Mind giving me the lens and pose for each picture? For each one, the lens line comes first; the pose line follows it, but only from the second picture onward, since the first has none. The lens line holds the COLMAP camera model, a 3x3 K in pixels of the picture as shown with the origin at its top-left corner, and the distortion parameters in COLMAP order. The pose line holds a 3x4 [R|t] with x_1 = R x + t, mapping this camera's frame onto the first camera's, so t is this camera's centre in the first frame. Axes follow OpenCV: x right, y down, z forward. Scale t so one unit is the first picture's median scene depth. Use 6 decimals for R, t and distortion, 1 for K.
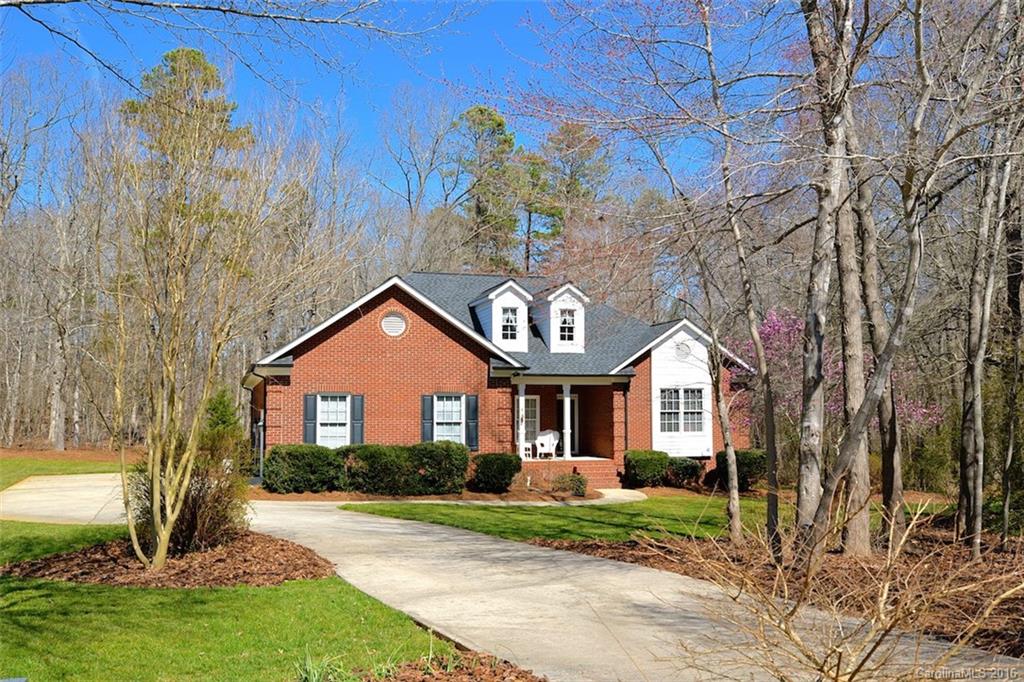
lens RADIAL K [[967.1, 0, 512.0], [0, 967.1, 341.0], [0, 0, 1]] dist [0.010152, 0.005140]
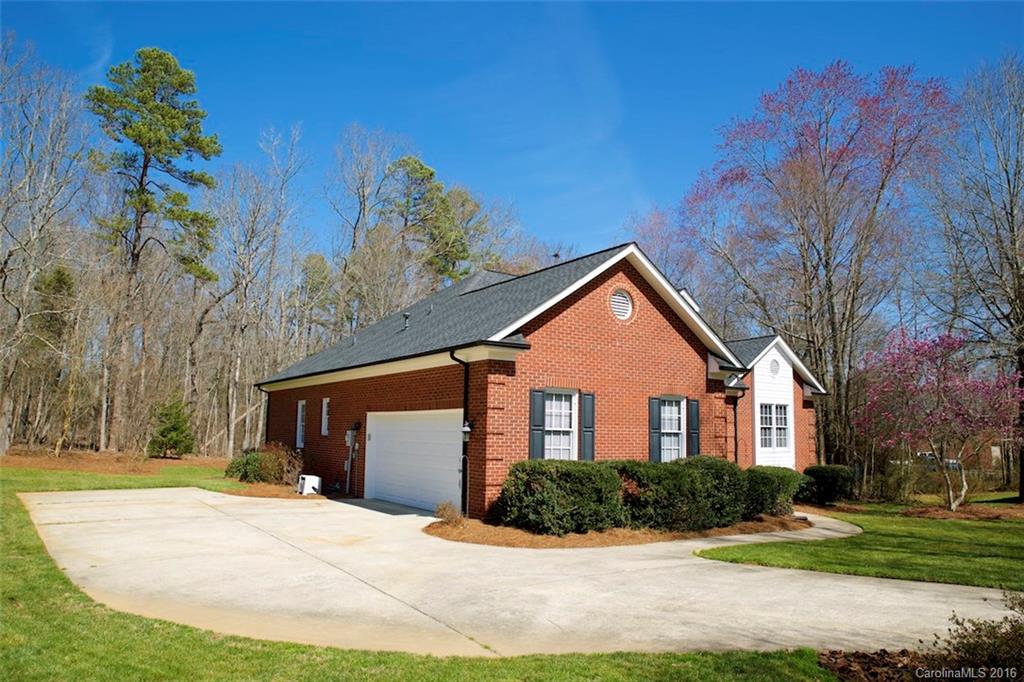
lens RADIAL K [[687.0, 0, 512.0], [0, 687.0, 341.0], [0, 0, 1]] dist [-0.094432, 0.001438]
pose [[0.950392, 0.060040, 0.305205, -0.309589], [-0.040447, 0.996718, -0.070126, 0.044679], [-0.308413, 0.054303, 0.949701, 0.418773]]
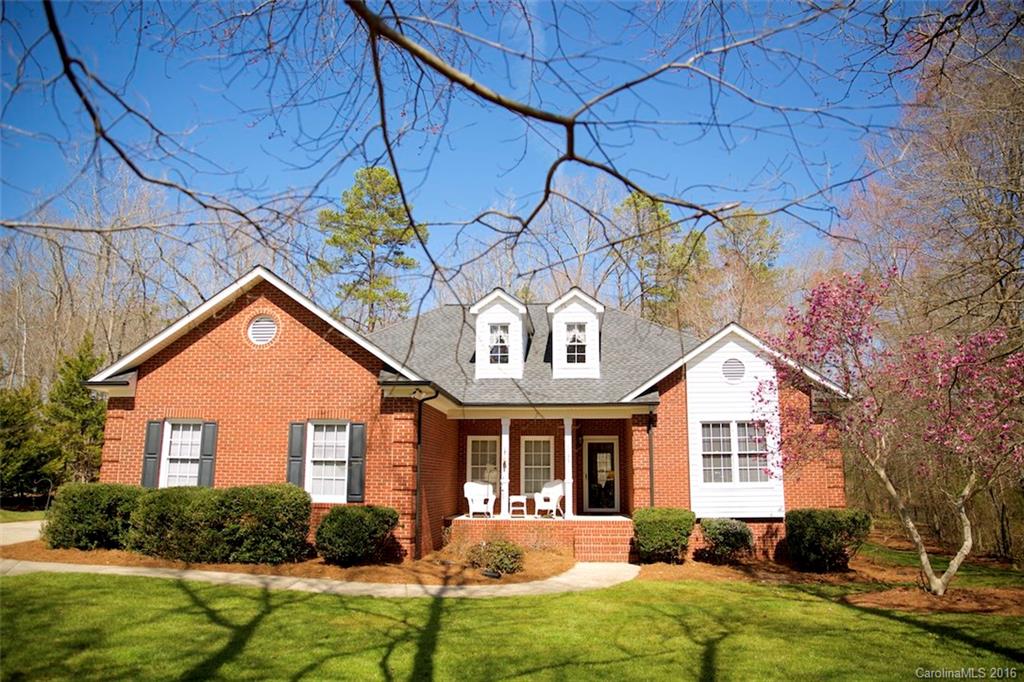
lens RADIAL K [[687.0, 0, 512.0], [0, 687.0, 341.0], [0, 0, 1]] dist [-0.094432, 0.001438]
pose [[0.933325, -0.063995, -0.353283, 0.207627], [0.019157, 0.991462, -0.128985, 0.053173], [0.358521, 0.113617, 0.926582, 0.479378]]
